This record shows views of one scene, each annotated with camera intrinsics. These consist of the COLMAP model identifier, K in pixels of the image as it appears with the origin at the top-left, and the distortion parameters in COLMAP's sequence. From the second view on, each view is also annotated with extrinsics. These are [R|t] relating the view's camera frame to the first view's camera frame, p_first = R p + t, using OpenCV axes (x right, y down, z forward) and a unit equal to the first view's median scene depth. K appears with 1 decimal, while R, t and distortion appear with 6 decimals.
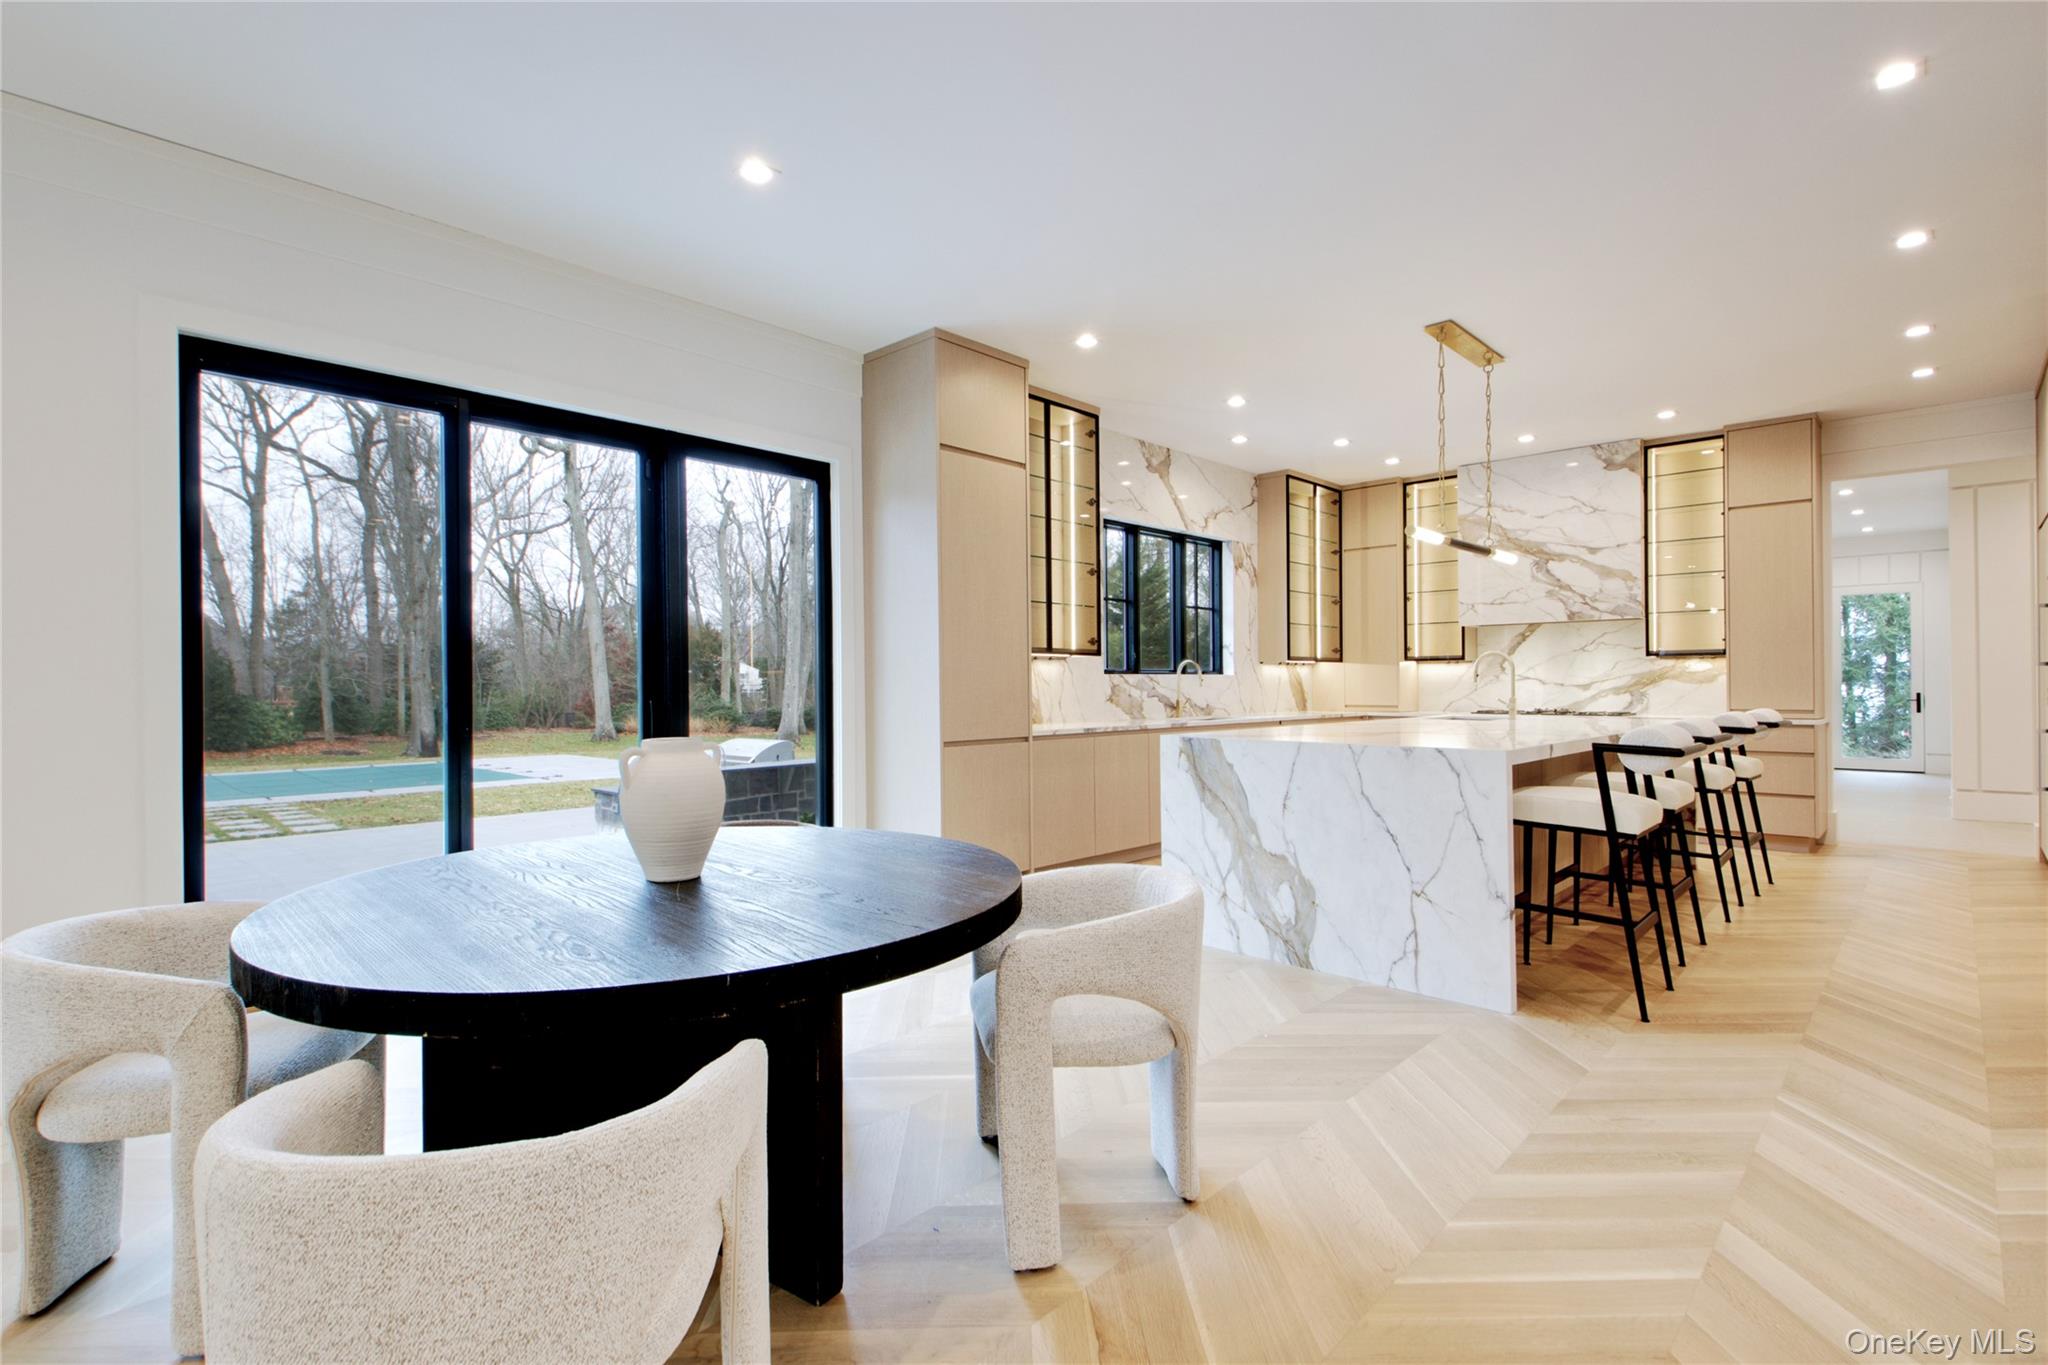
lens RADIAL K [[968.5, 0, 1025.1], [0, 968.5, 674.6], [0, 0, 1]] dist [0.042203, -0.024665]
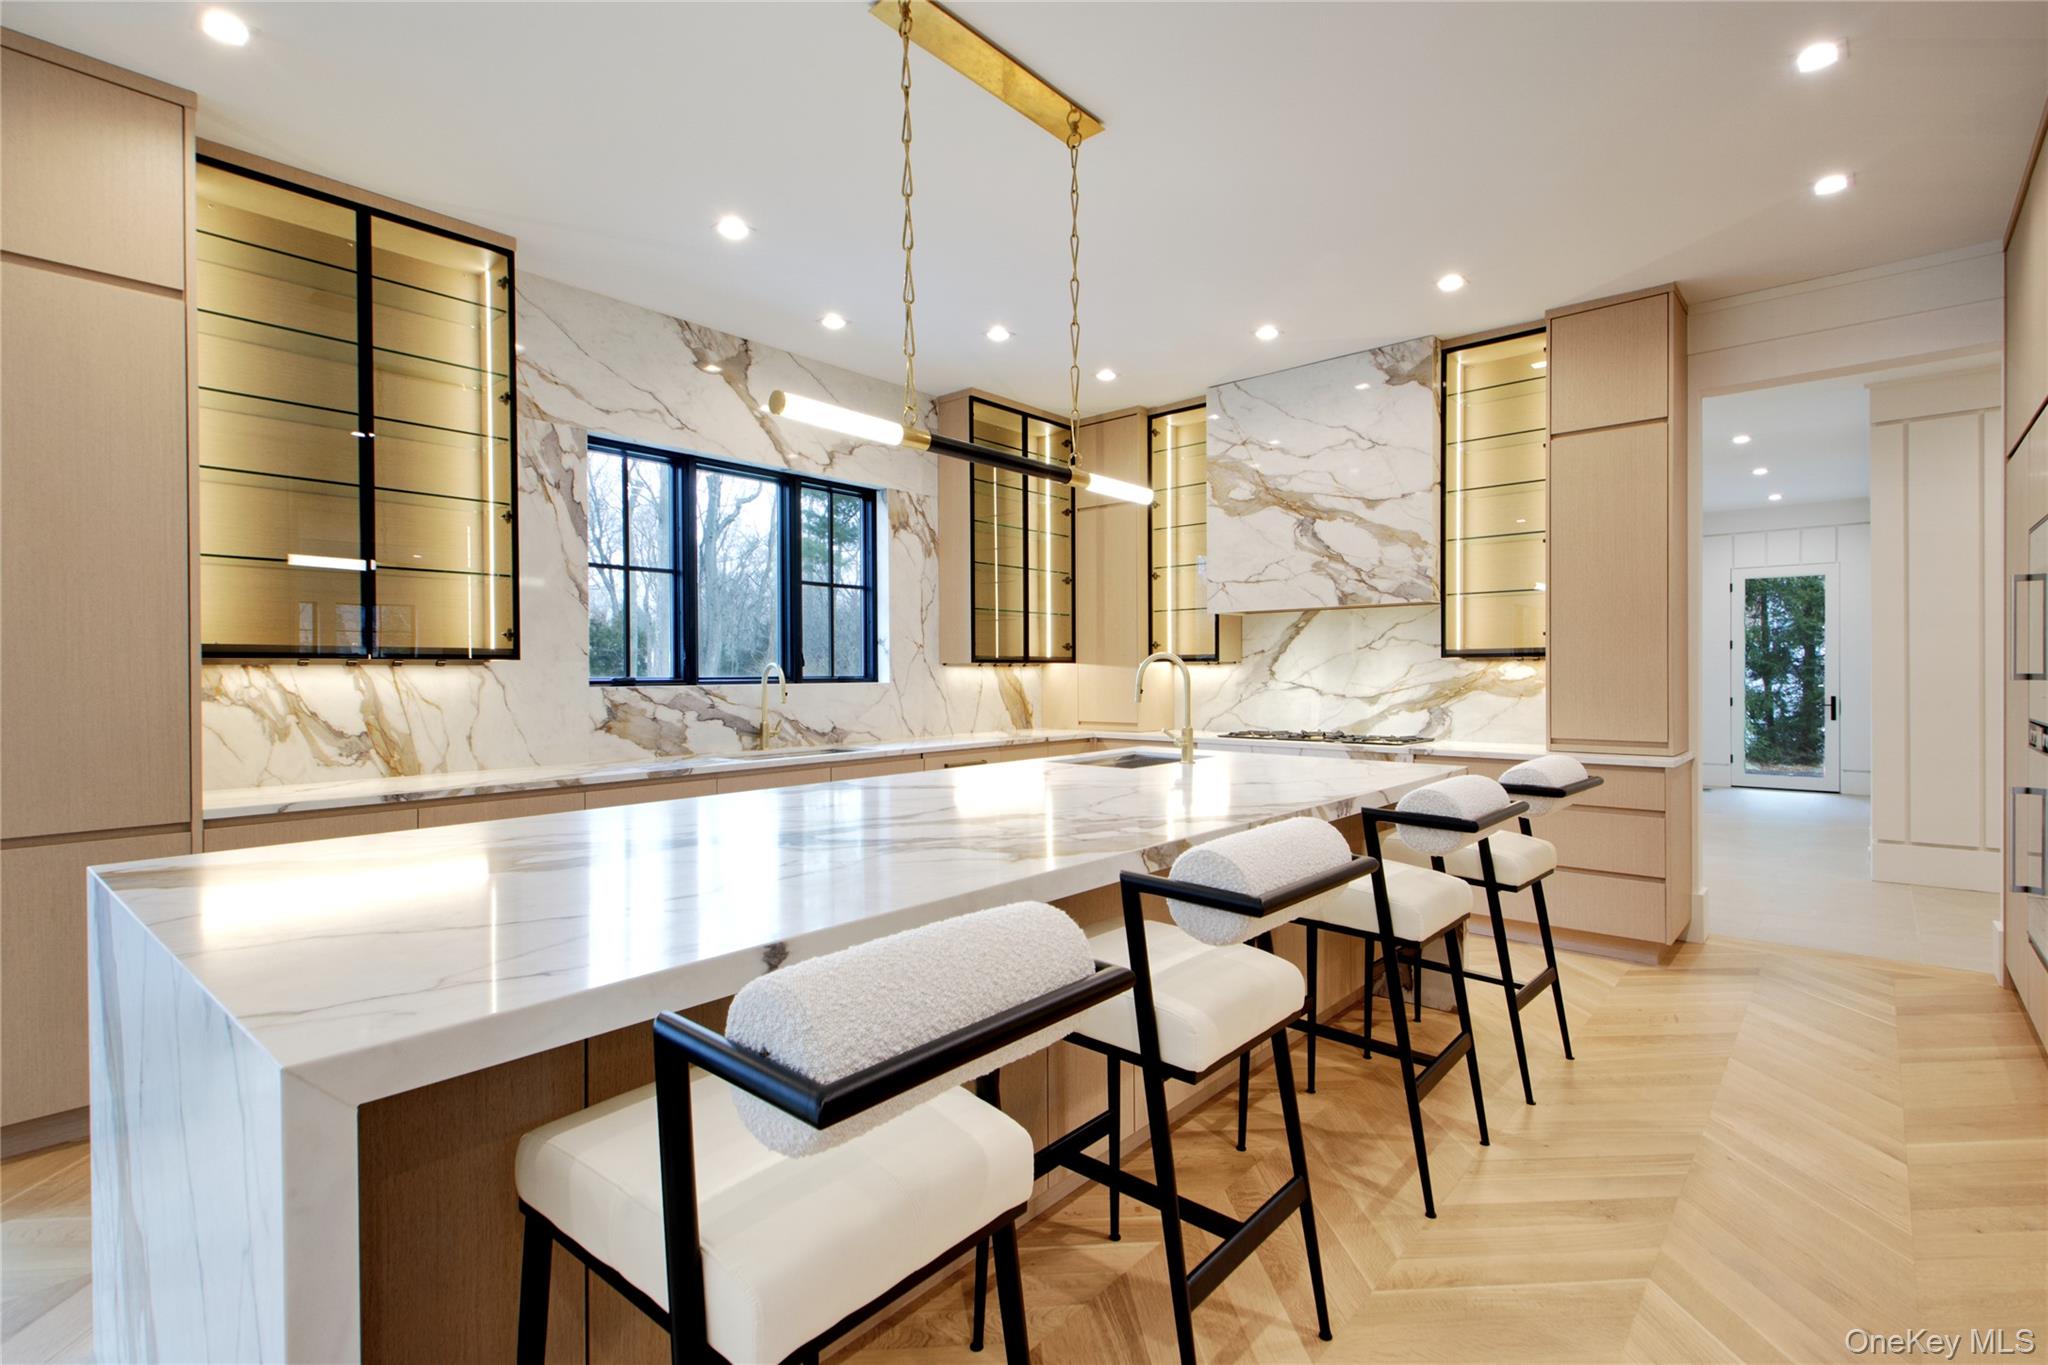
lens RADIAL K [[969.7, 0, 1039.0], [0, 969.7, 673.2], [0, 0, 1]] dist [0.064415, -0.038133]
pose [[0.998372, -0.000714, 0.057039, 0.301901], [0.000186, 0.999957, 0.009251, -0.013657], [-0.057043, -0.009226, 0.998329, 0.320764]]
